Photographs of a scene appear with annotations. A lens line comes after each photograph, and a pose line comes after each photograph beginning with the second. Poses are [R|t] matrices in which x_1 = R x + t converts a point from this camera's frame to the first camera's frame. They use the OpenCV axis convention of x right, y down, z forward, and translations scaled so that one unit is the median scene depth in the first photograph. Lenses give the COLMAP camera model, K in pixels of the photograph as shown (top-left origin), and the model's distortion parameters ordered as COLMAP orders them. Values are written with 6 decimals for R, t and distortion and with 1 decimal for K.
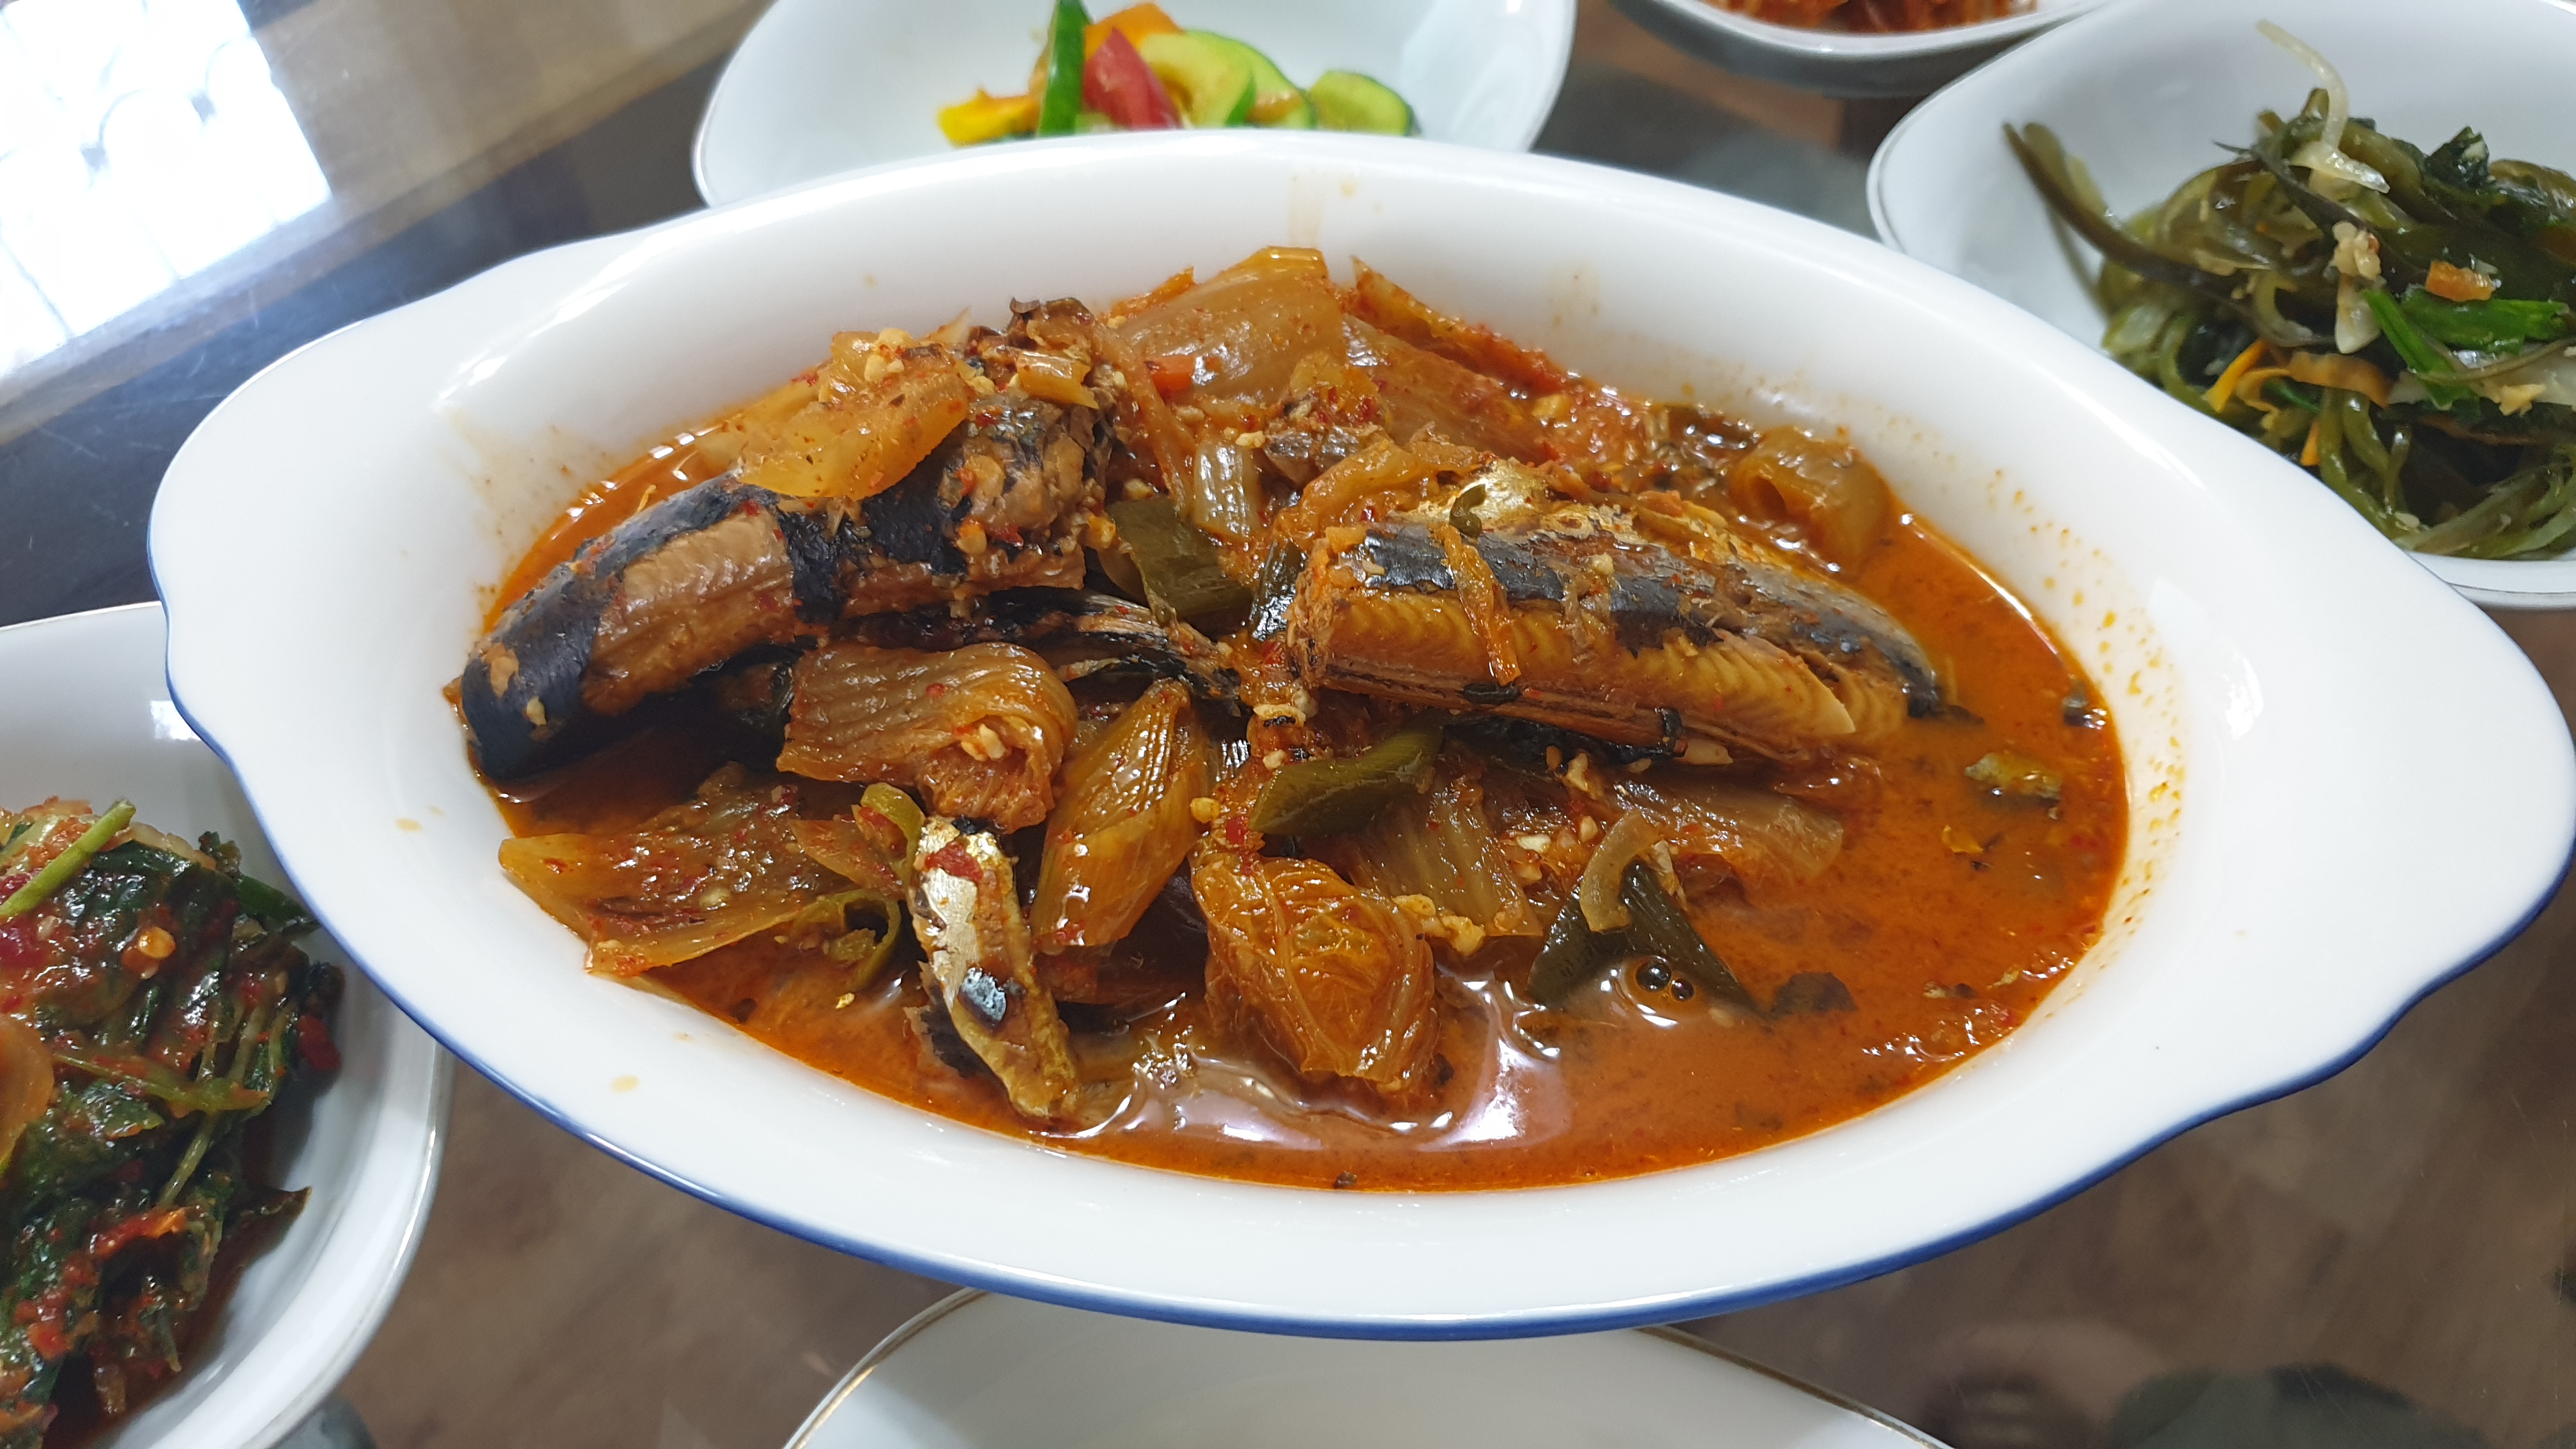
lens RADIAL K [[2002.3, 0, 1270.2], [0, 2002.3, 818.0], [0, 0, 1]] dist [0.044140, 0.000097]
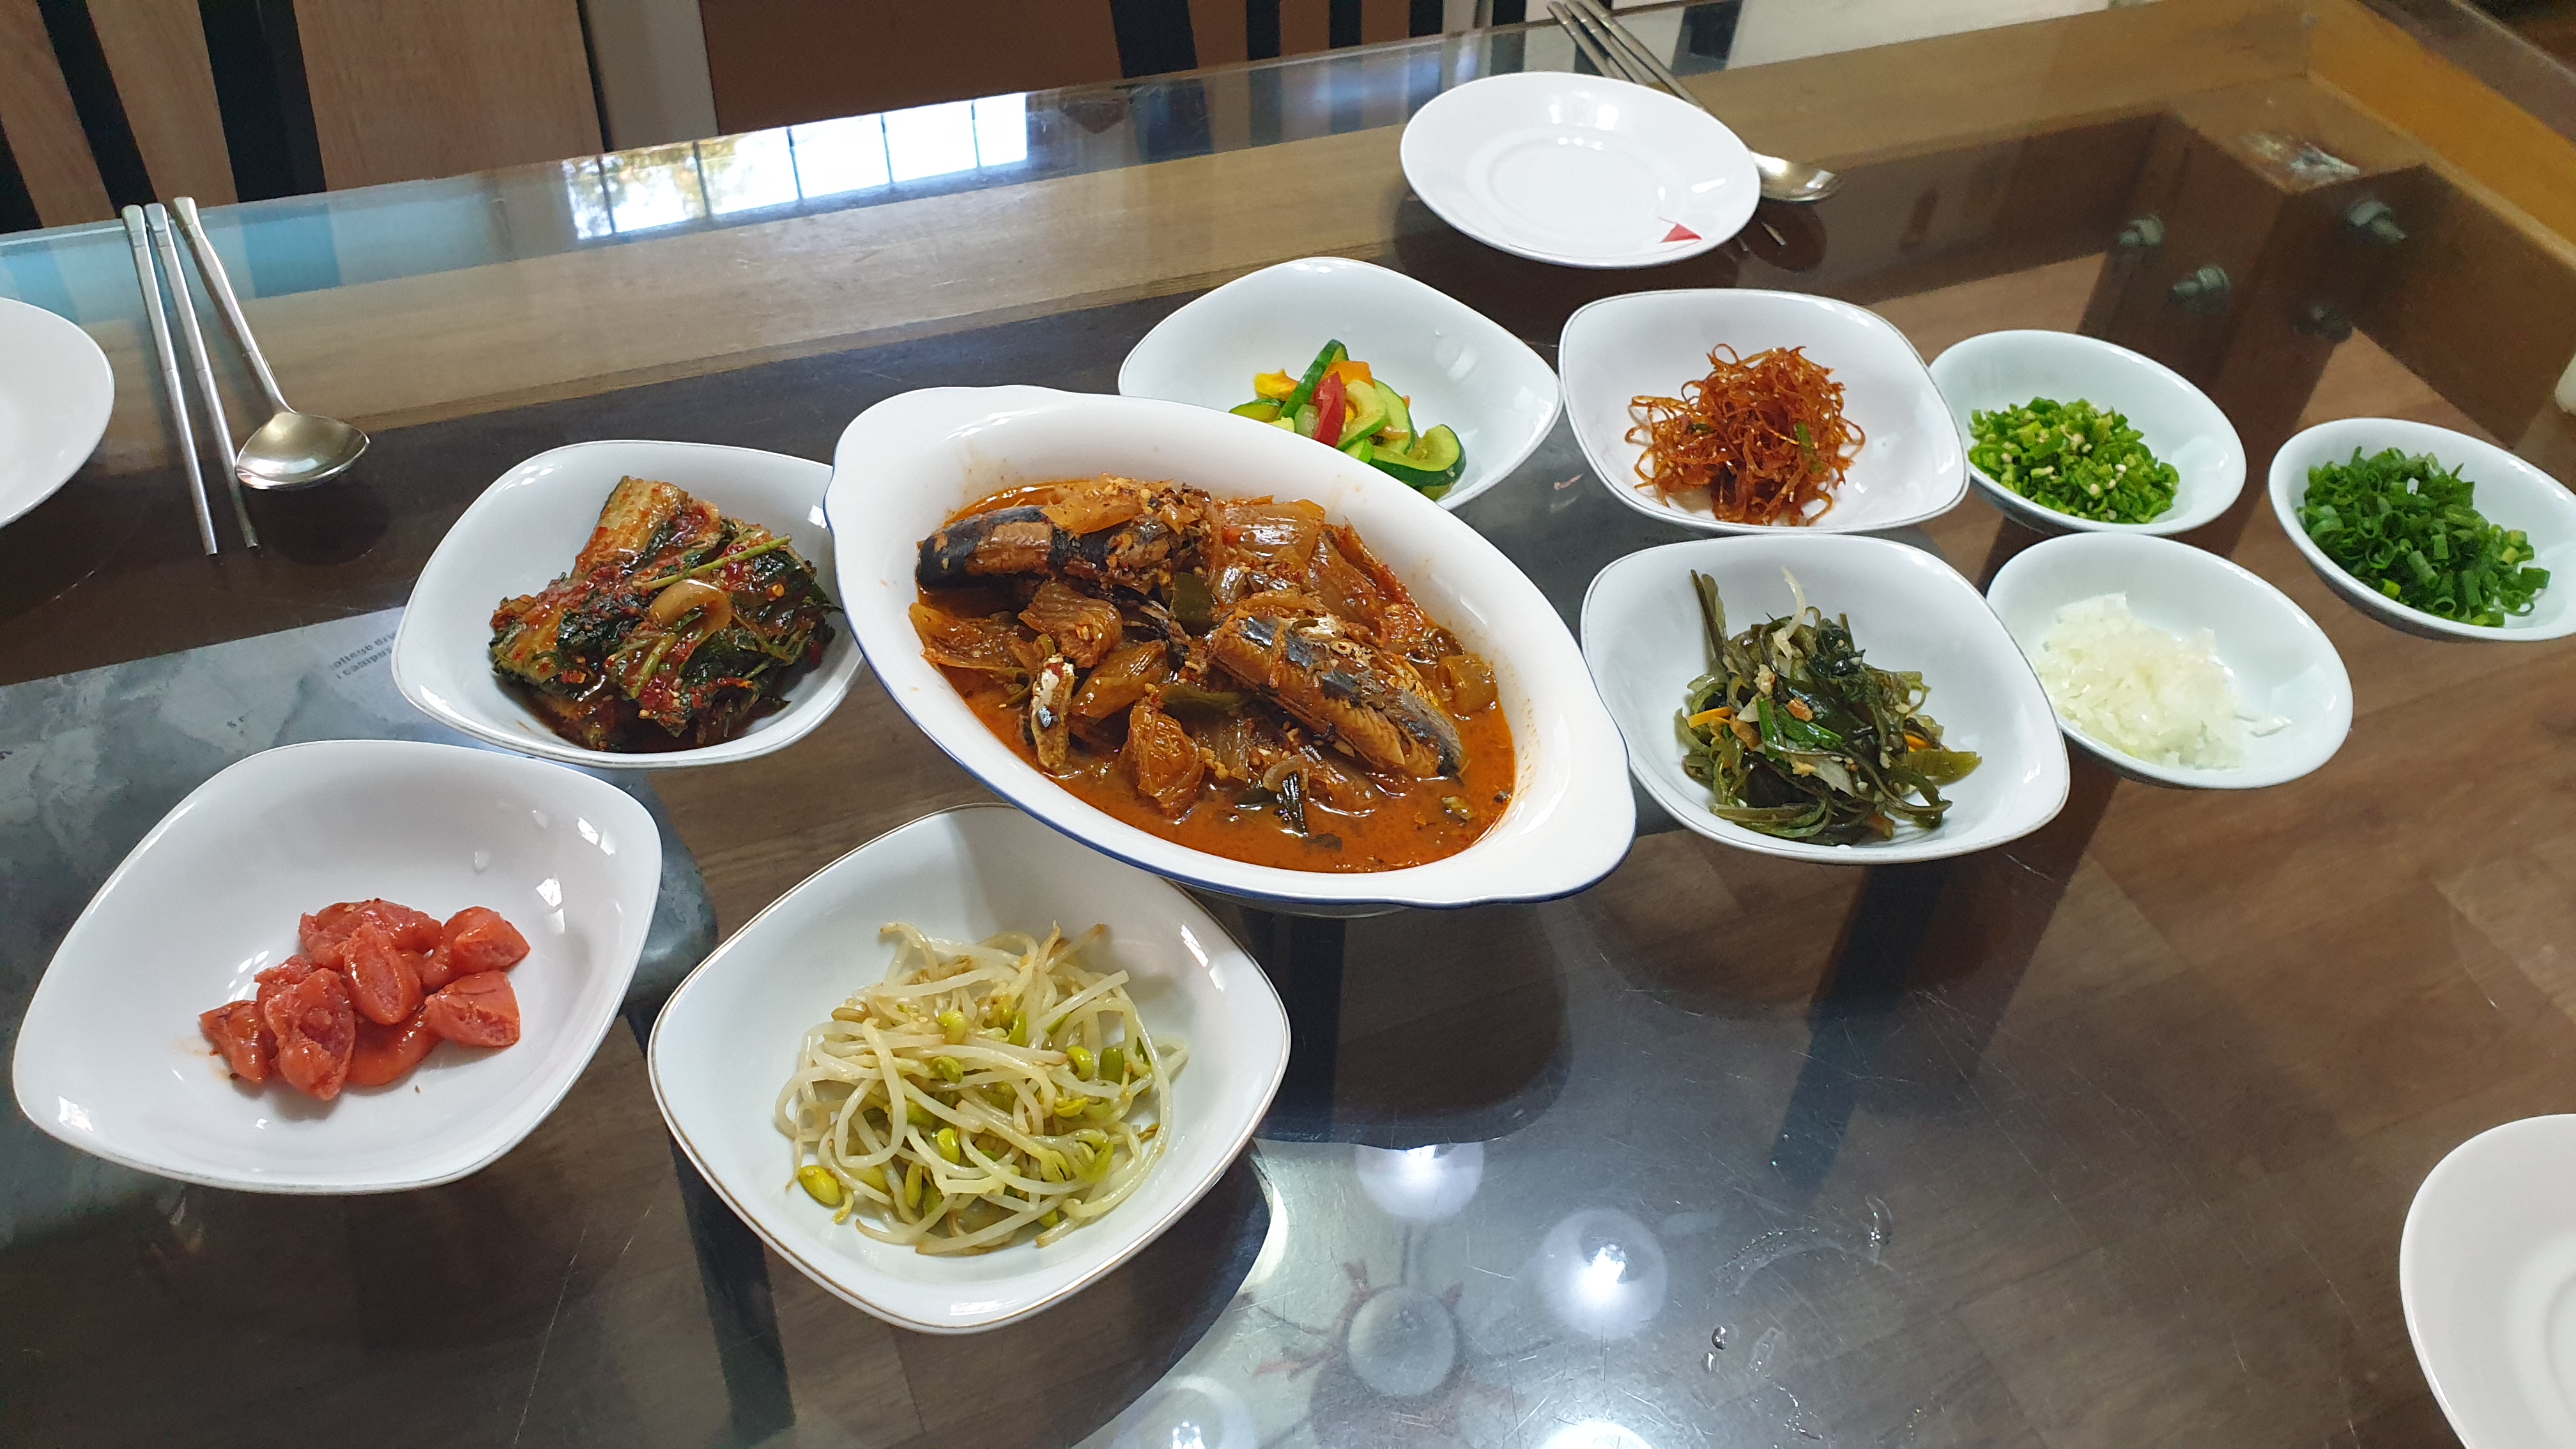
lens RADIAL K [[2002.3, 0, 1300.8], [0, 2002.3, 801.1], [0, 0, 1]] dist [0.044140, 0.000097]
pose [[0.903979, 0.388720, -0.178095, 0.643545], [-0.399658, 0.916211, -0.028821, 0.122633], [0.151970, 0.097231, 0.983591, -1.474563]]
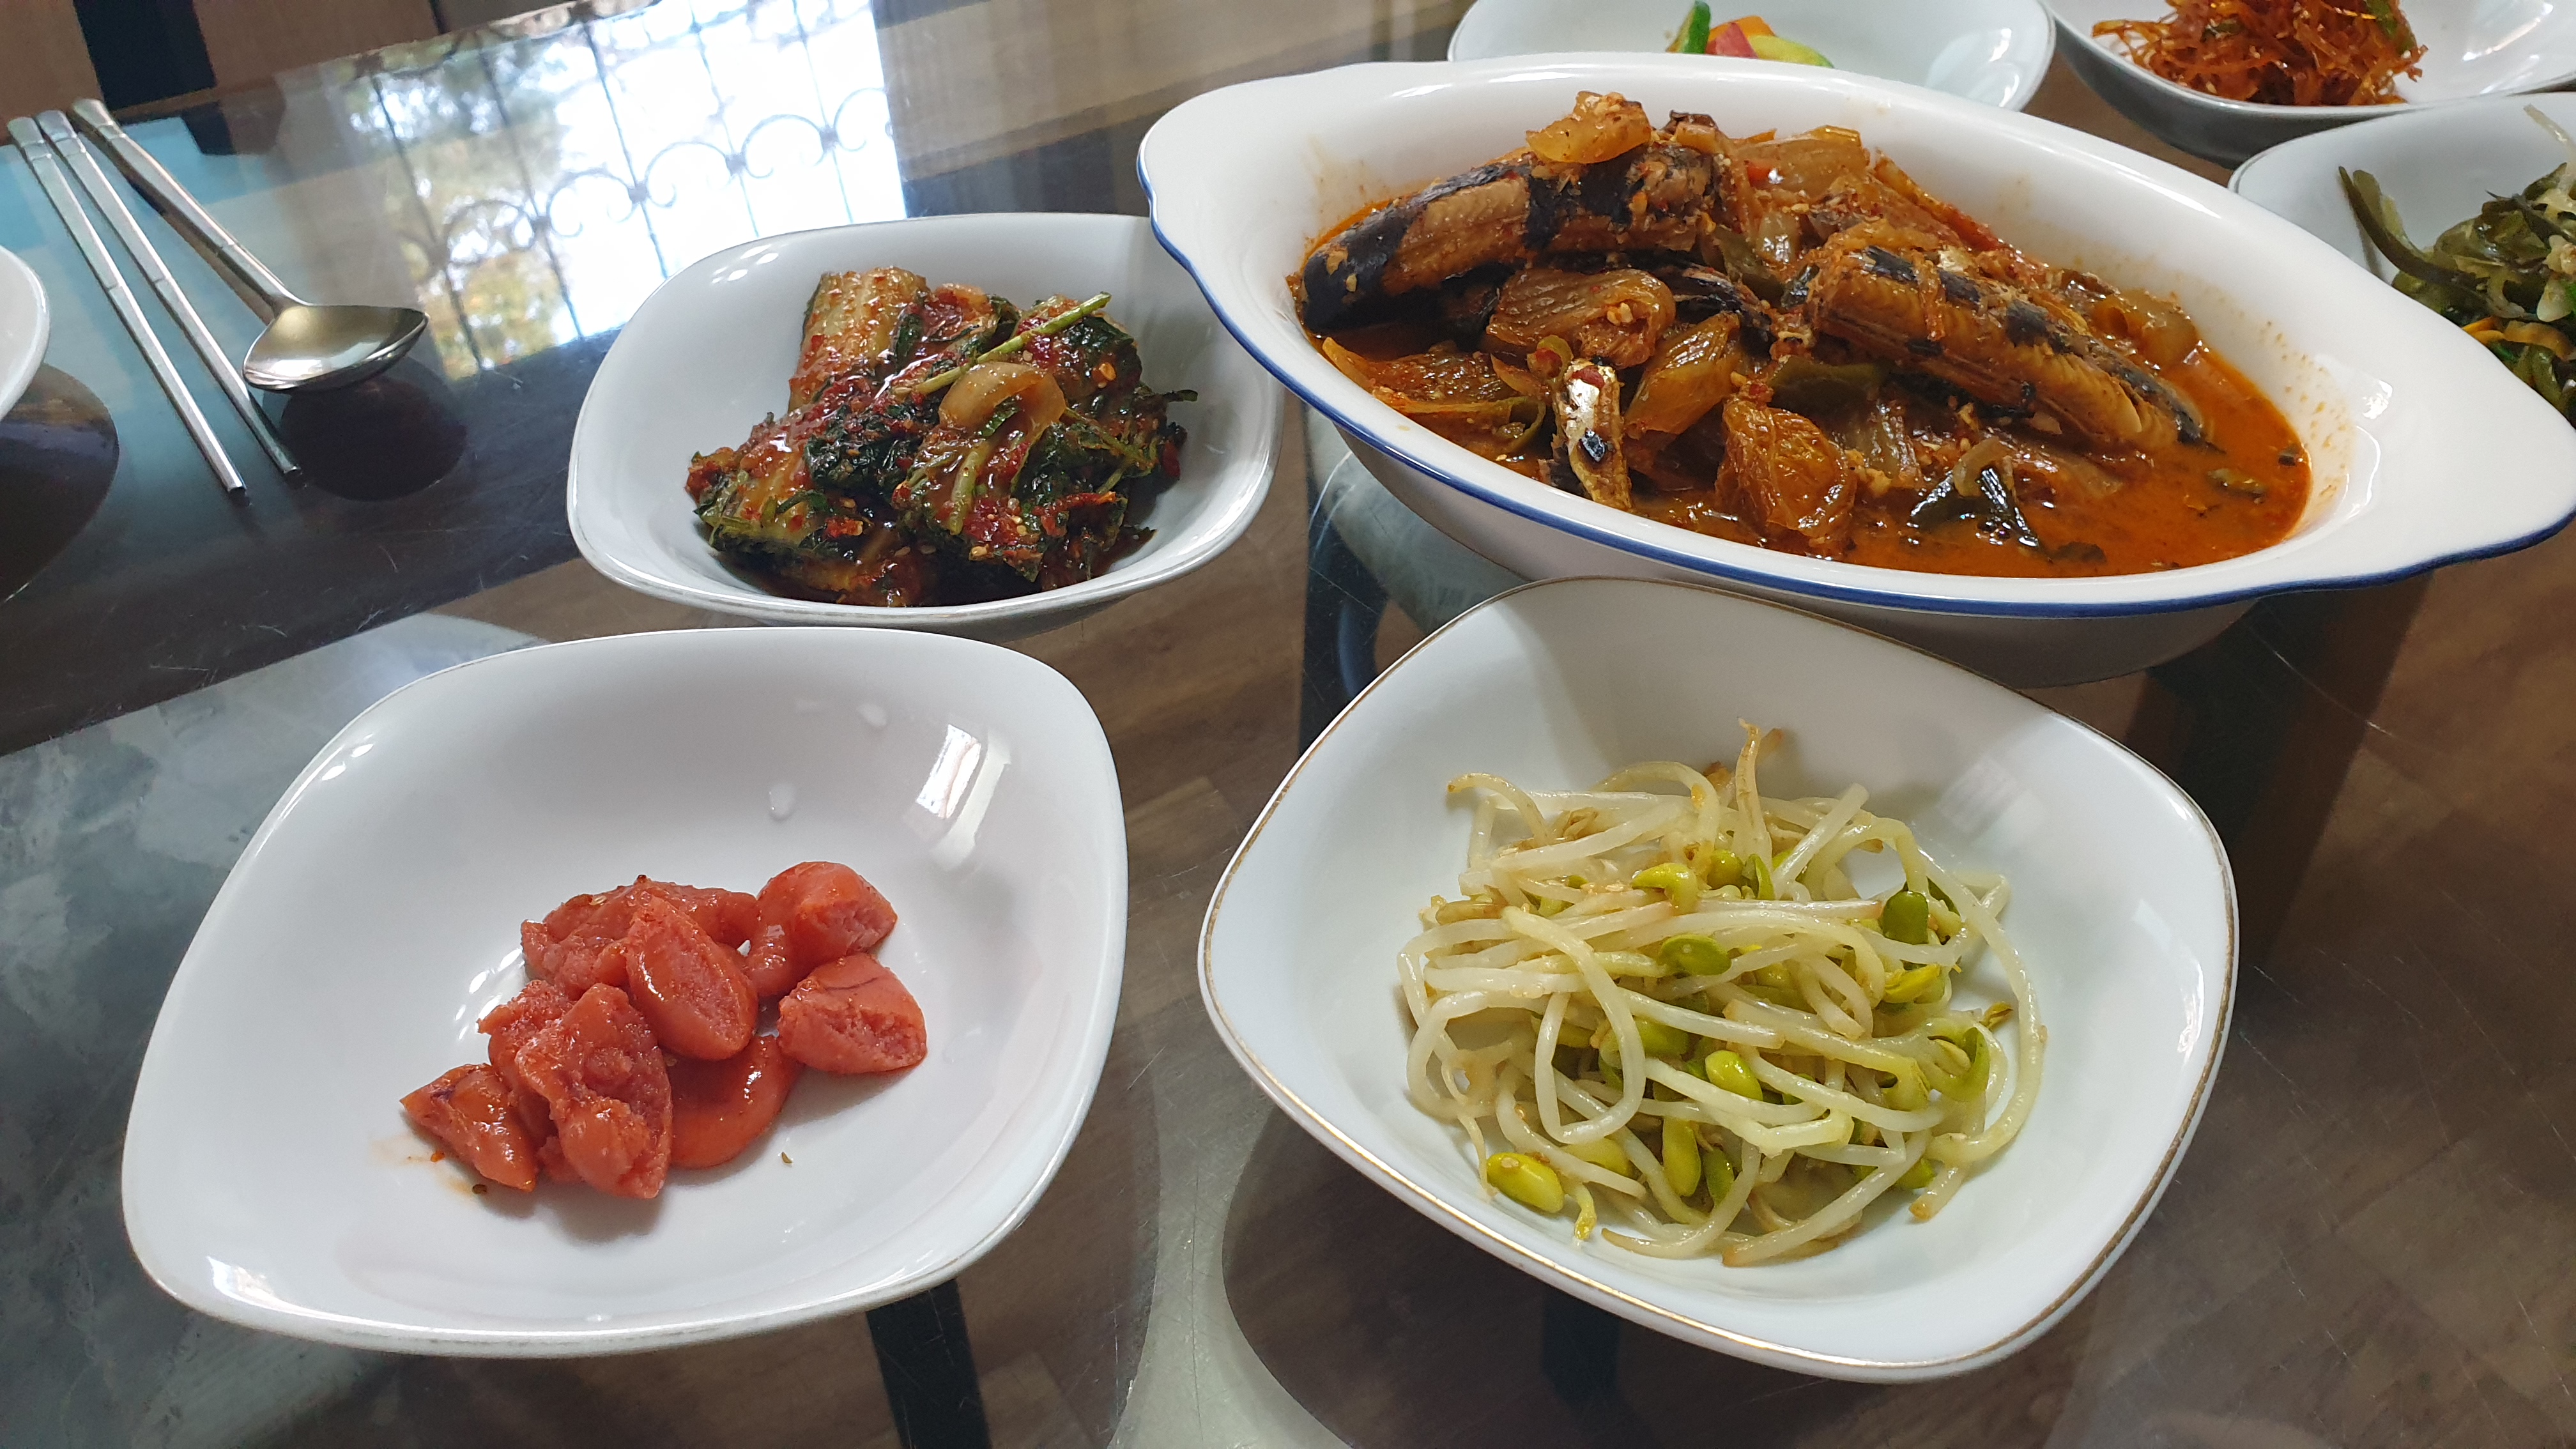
lens RADIAL K [[2002.3, 0, 1281.2], [0, 2002.3, 814.2], [0, 0, 1]] dist [0.044140, 0.000097]
pose [[0.963286, 0.219684, -0.154334, -0.059347], [-0.234424, 0.968441, -0.084664, 0.567259], [0.130864, 0.117735, 0.984385, -0.668818]]
